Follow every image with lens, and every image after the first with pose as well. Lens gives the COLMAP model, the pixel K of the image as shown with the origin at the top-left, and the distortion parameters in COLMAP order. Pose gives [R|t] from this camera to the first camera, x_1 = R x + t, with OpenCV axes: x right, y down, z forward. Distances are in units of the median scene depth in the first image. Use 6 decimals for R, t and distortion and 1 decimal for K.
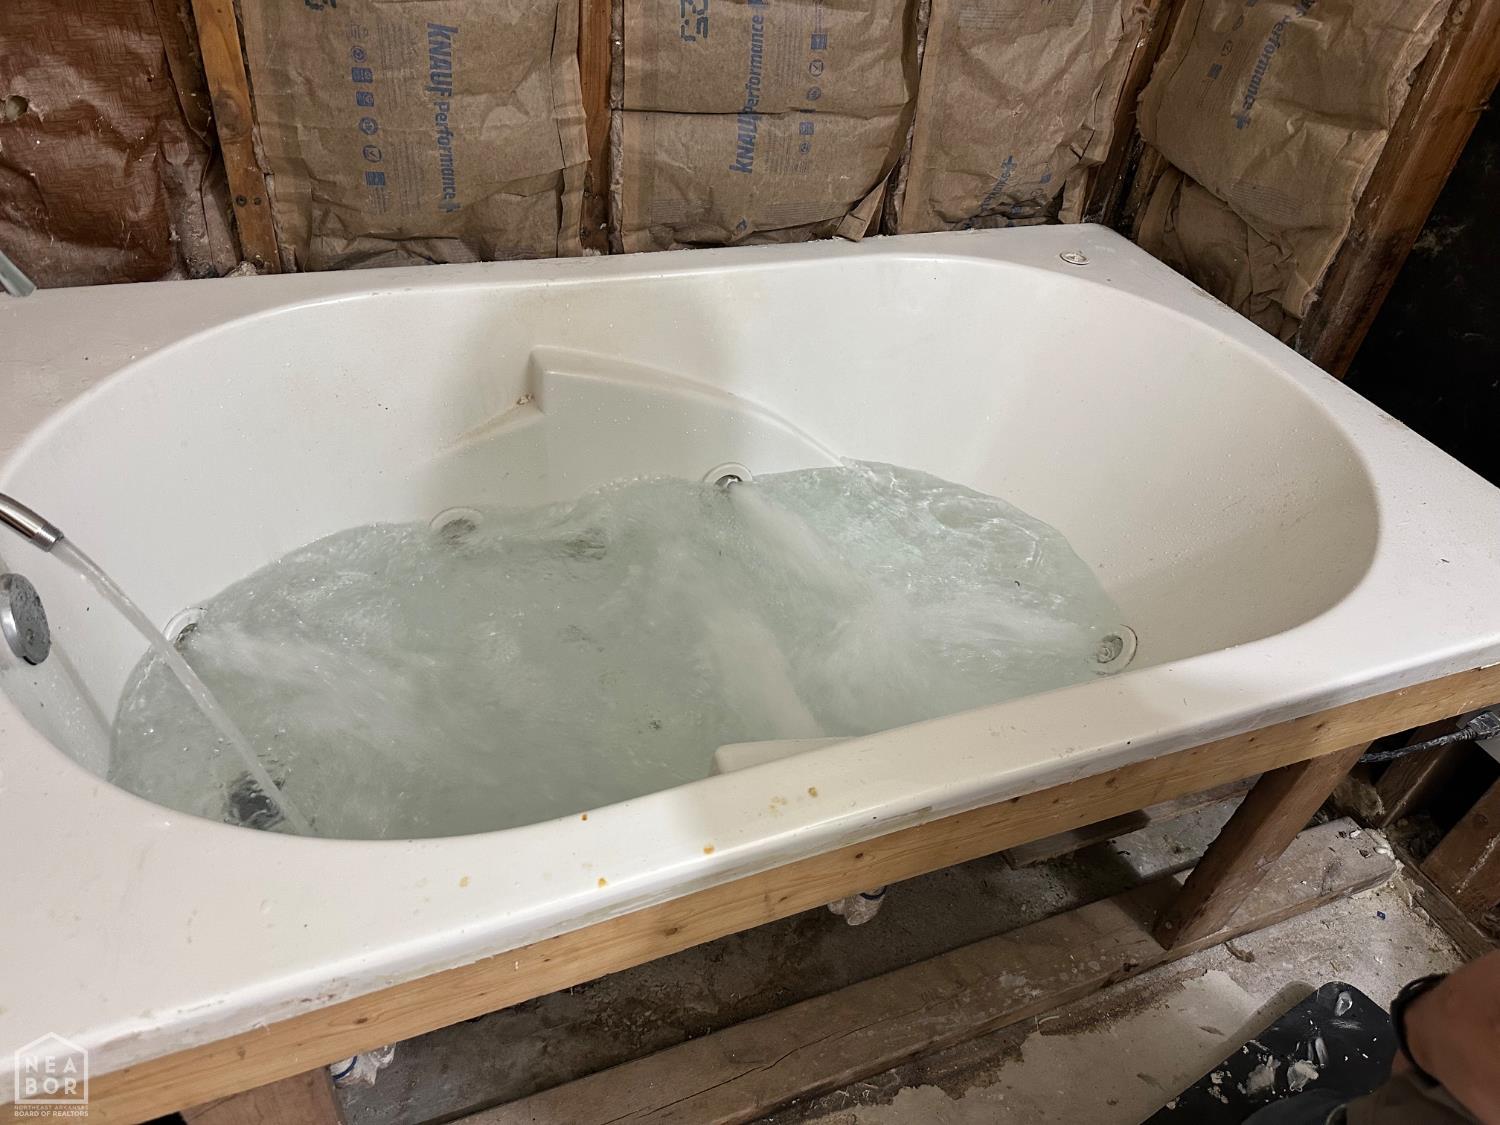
lens RADIAL K [[1055.5, 0, 749.8], [0, 1055.5, 559.5], [0, 0, 1]] dist [0.043938, -0.041135]
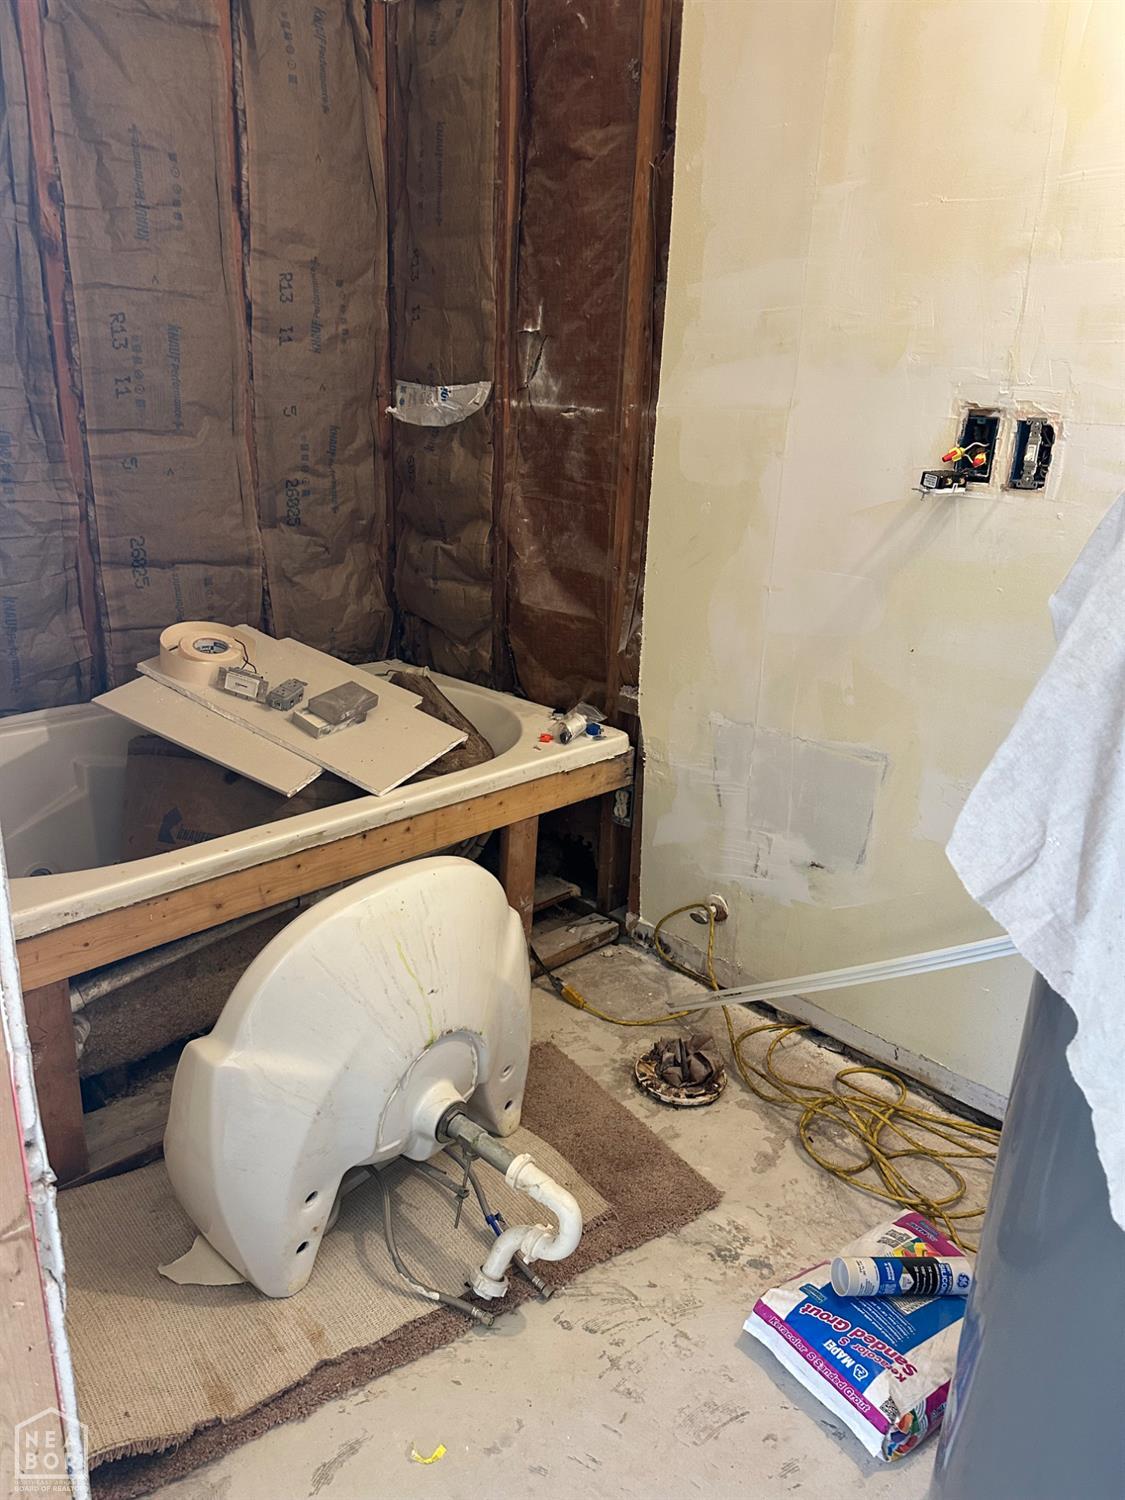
lens RADIAL K [[1055.5, 0, 560.6], [0, 1055.5, 752.0], [0, 0, 1]] dist [0.043938, -0.041135]
pose [[0.919106, -0.201815, 0.338401, -0.065108], [0.300785, 0.914153, -0.271758, 0.548796], [-0.254505, 0.351560, 0.900907, -0.852764]]
